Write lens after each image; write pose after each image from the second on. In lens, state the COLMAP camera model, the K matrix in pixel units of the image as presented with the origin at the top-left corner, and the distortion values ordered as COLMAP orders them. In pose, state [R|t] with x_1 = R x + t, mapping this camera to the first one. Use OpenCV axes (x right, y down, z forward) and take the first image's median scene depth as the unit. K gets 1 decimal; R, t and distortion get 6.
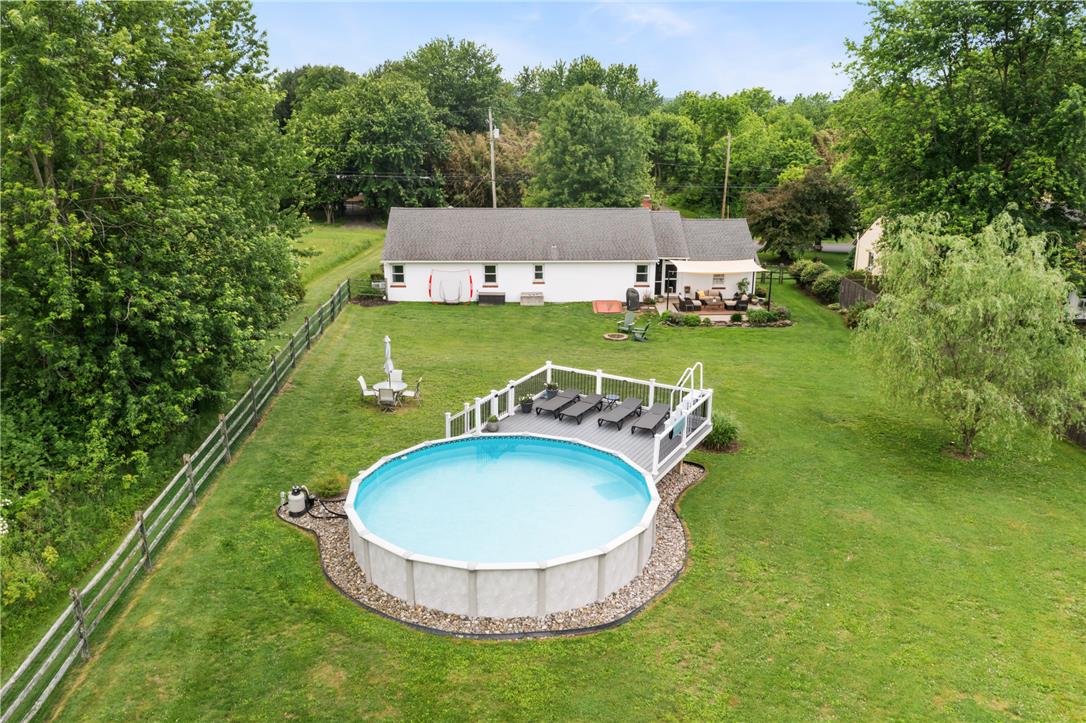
lens RADIAL K [[850.6, 0, 543.0], [0, 850.6, 361.5], [0, 0, 1]] dist [-0.014021, -0.001784]
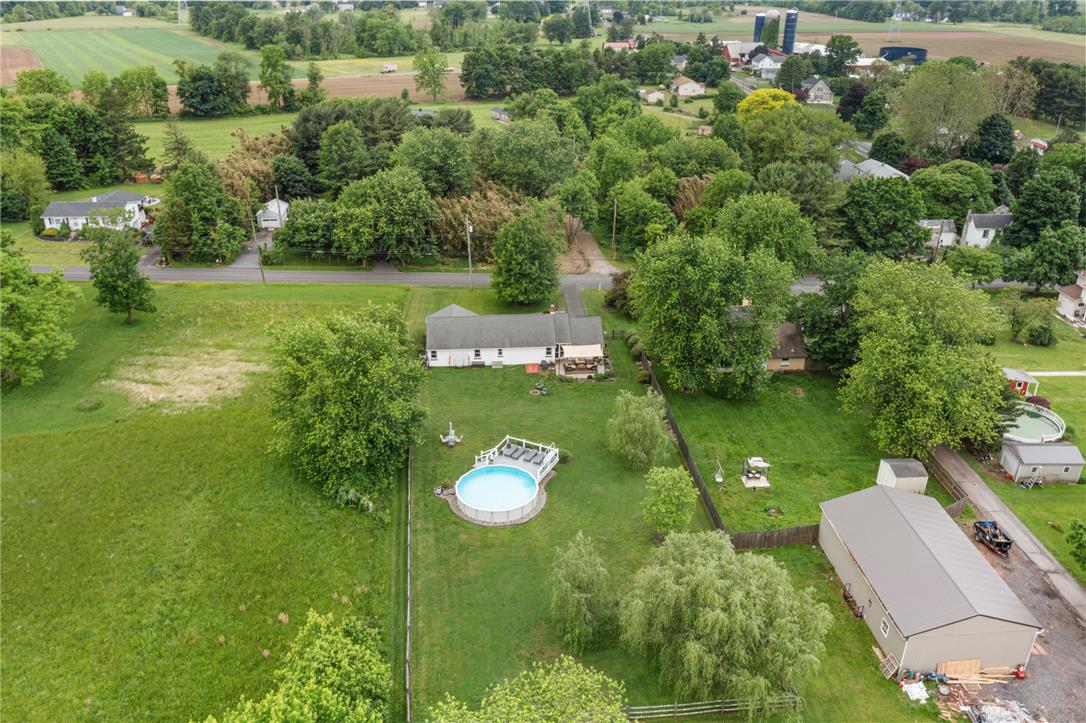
lens RADIAL K [[850.6, 0, 543.0], [0, 850.6, 361.5], [0, 0, 1]] dist [-0.014021, -0.001784]
pose [[0.998189, -0.019873, 0.056781, -0.019477], [0.010578, 0.987137, 0.159523, -0.420023], [-0.059221, -0.158634, 0.985560, -1.106675]]
